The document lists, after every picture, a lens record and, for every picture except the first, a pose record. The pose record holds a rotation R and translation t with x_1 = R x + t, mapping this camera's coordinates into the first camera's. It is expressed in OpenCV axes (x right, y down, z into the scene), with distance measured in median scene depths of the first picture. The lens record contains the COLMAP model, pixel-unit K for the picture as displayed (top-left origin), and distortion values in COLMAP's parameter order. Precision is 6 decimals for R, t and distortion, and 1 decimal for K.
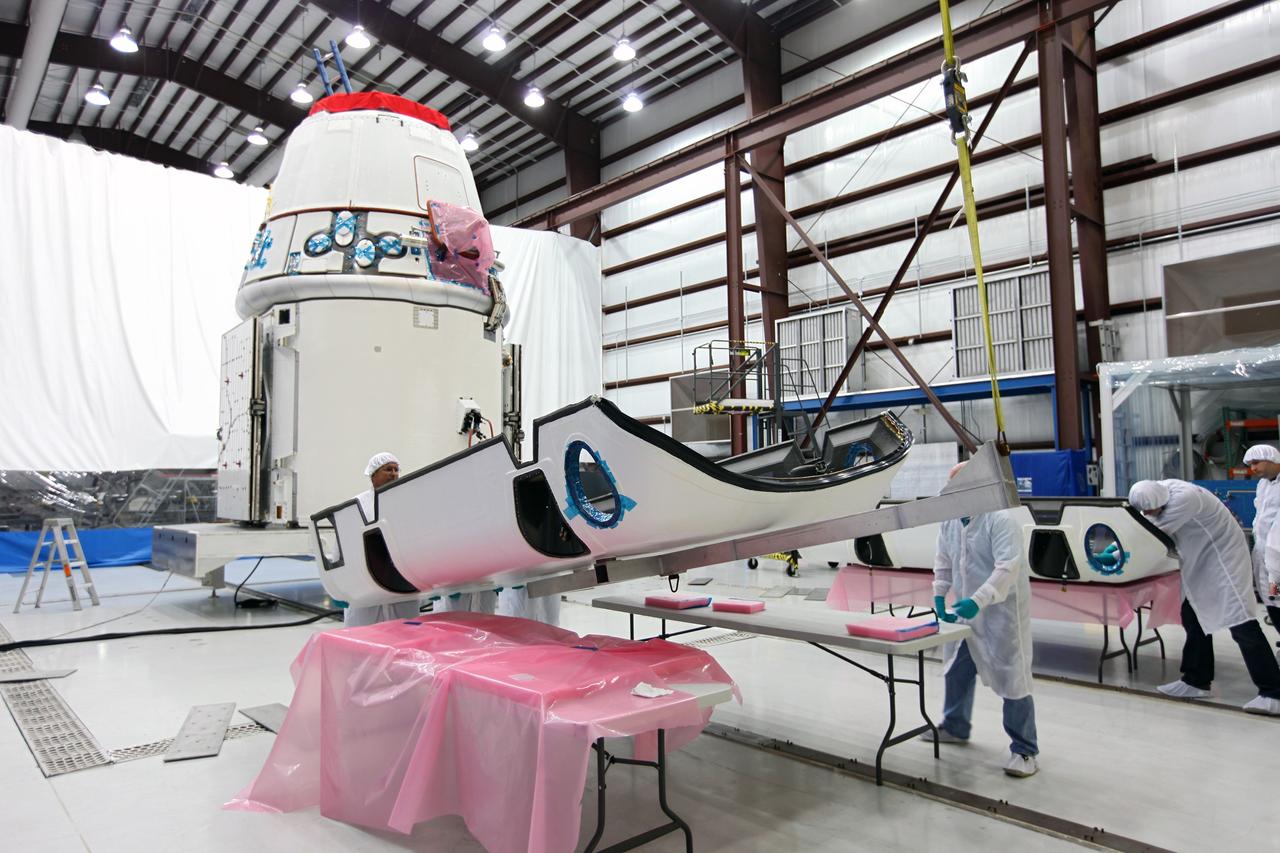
lens RADIAL K [[830.8, 0, 598.3], [0, 830.8, 408.0], [0, 0, 1]] dist [-0.007042, 0.029088]
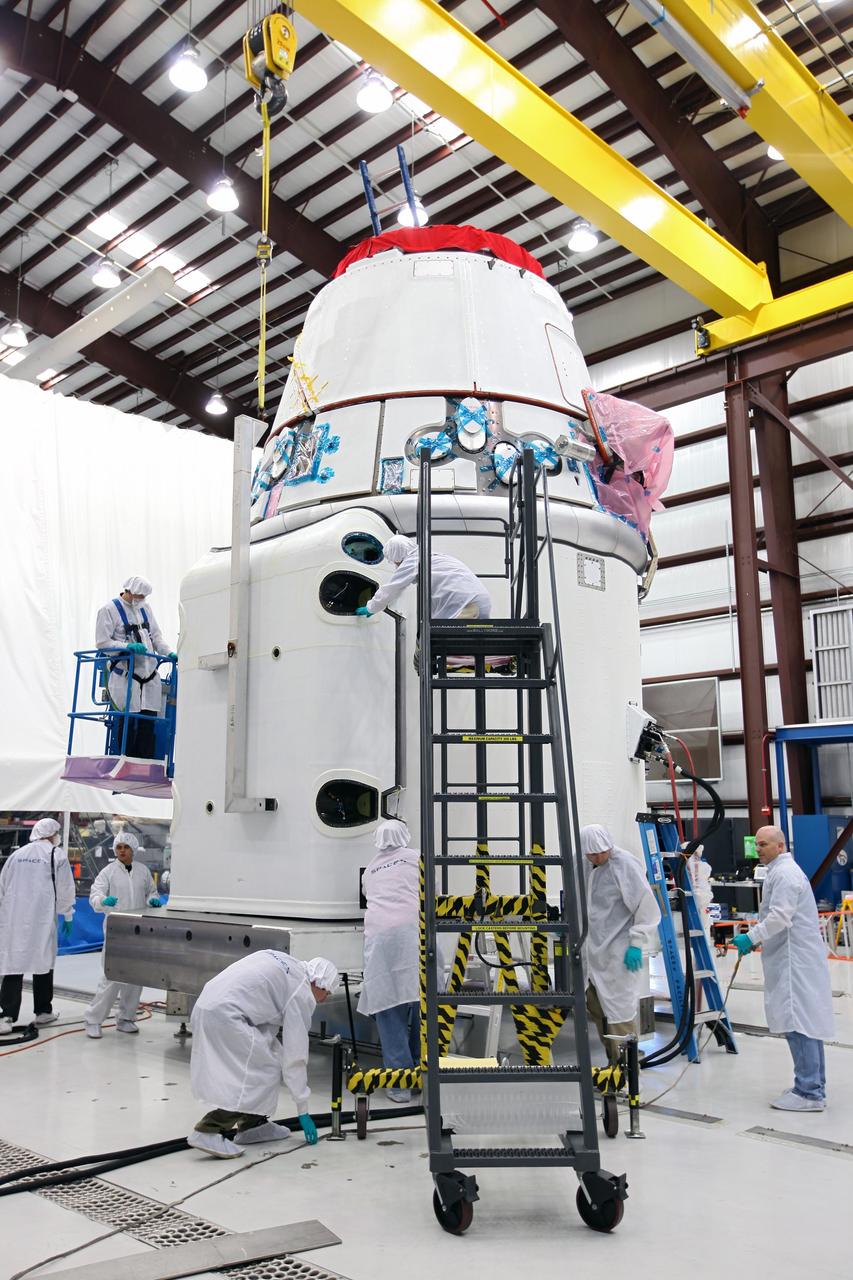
lens RADIAL K [[1116.7, 0, 487.4], [0, 1116.7, 621.4], [0, 0, 1]] dist [0.013419, 0.026125]
pose [[0.995434, 0.027388, 0.091440, -0.244824], [-0.018074, 0.994704, -0.101177, 0.009916], [-0.093727, 0.099062, 0.990657, 0.124086]]
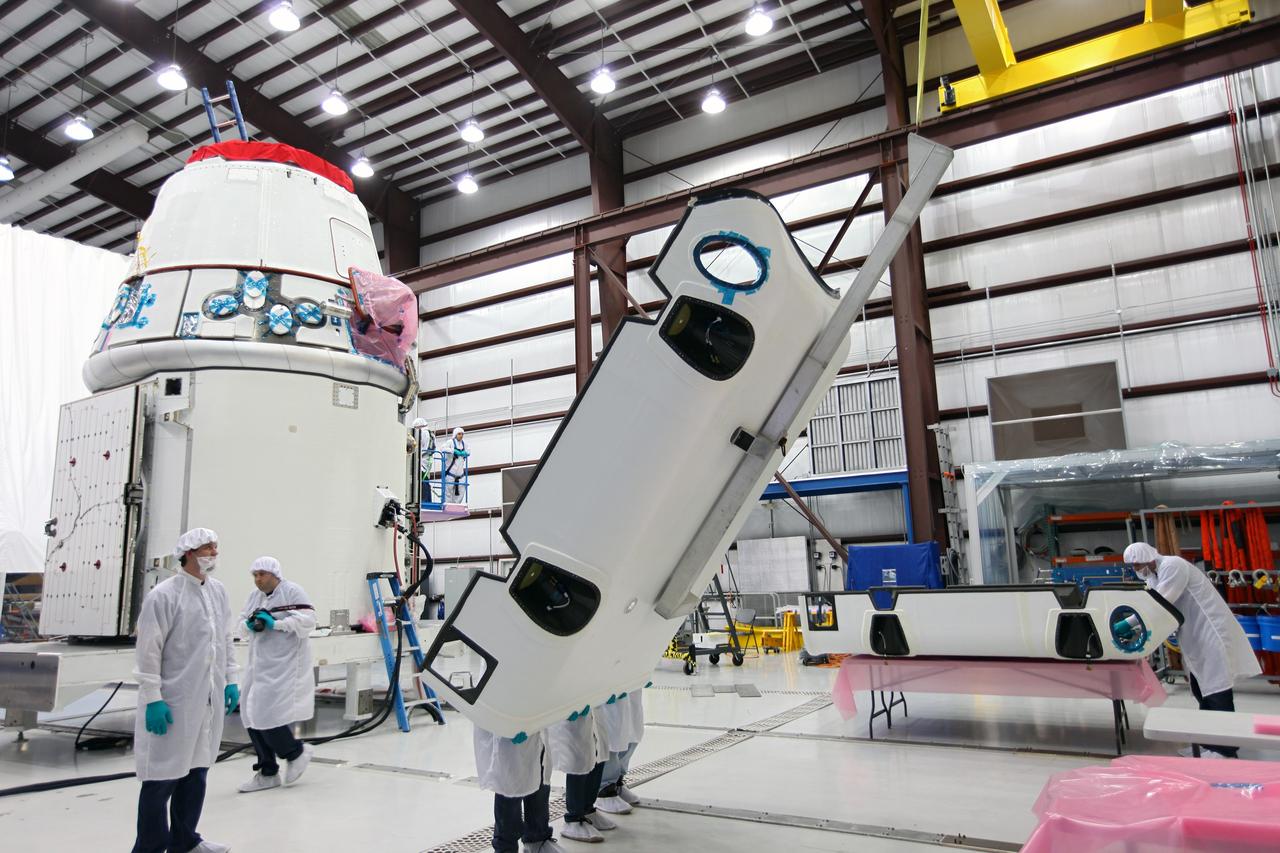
lens RADIAL K [[864.5, 0, 634.0], [0, 864.5, 409.8], [0, 0, 1]] dist [0.003236, 0.025582]
pose [[0.956398, 0.038873, 0.289470, -0.122184], [-0.007923, 0.994192, -0.107332, 0.002529], [-0.291961, 0.100358, 0.951150, 0.018538]]
